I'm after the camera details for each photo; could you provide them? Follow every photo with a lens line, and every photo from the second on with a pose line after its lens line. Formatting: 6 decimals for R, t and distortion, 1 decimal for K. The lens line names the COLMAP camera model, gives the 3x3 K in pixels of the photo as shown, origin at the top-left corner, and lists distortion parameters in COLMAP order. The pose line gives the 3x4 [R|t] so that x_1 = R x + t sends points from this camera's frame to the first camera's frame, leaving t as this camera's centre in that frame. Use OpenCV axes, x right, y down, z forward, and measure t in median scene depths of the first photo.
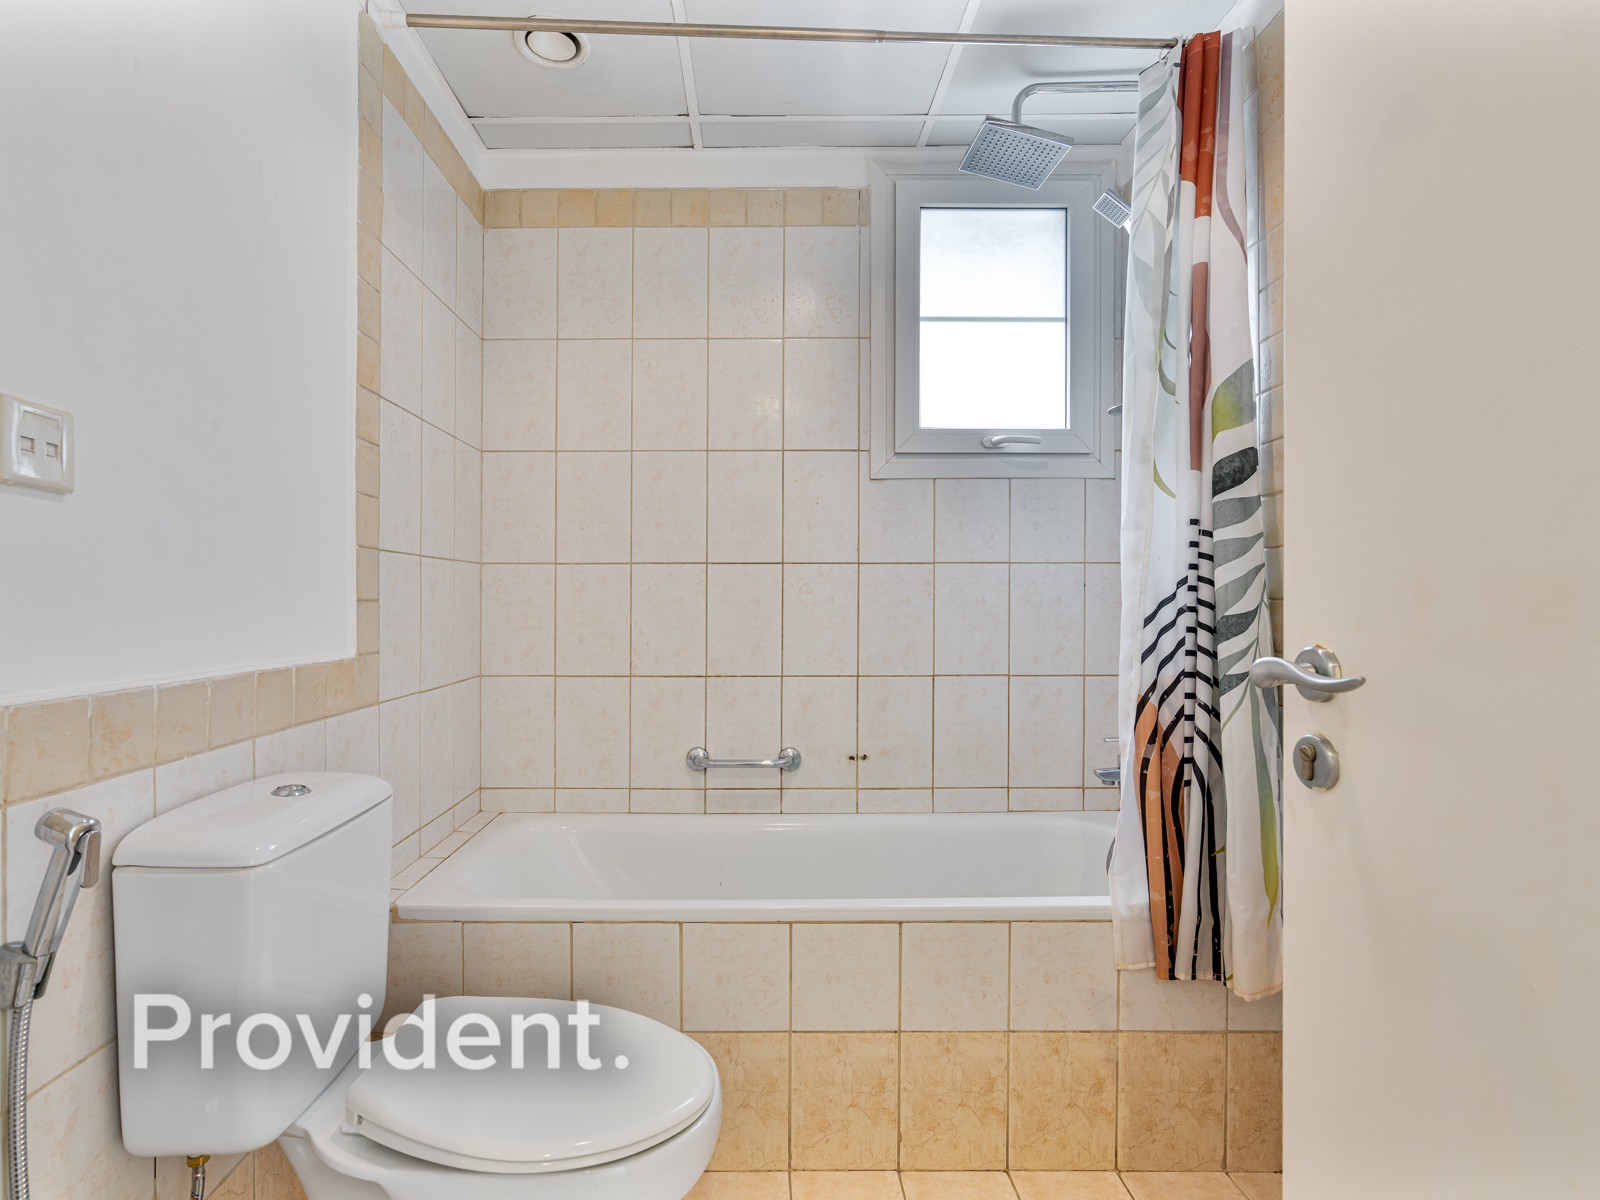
lens RADIAL K [[848.0, 0, 770.2], [0, 848.0, 593.3], [0, 0, 1]] dist [-0.003951, 0.003038]
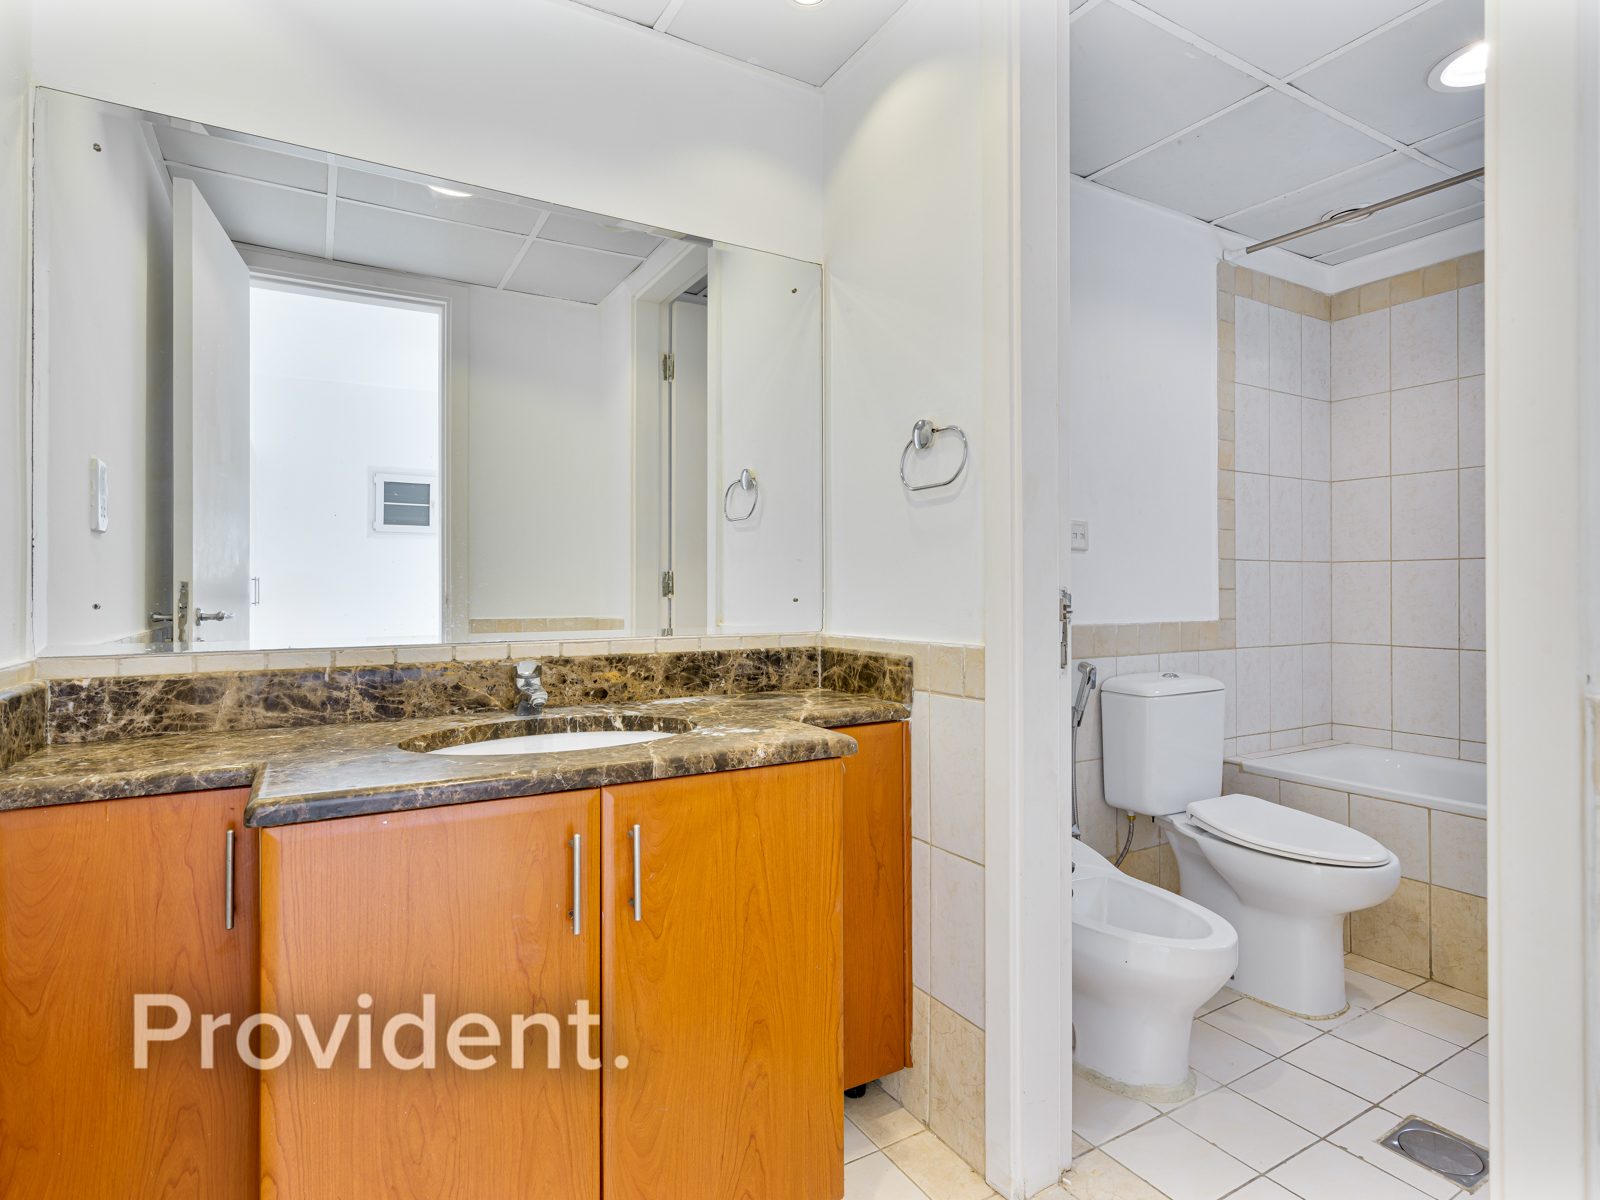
lens RADIAL K [[811.8, 0, 797.1], [0, 811.8, 587.5], [0, 0, 1]] dist [-0.014471, 0.006332]
pose [[0.499203, -0.001787, -0.866483, 0.557701], [0.008732, 0.999957, 0.002969, -0.007922], [0.866441, -0.009048, 0.499197, -0.640581]]
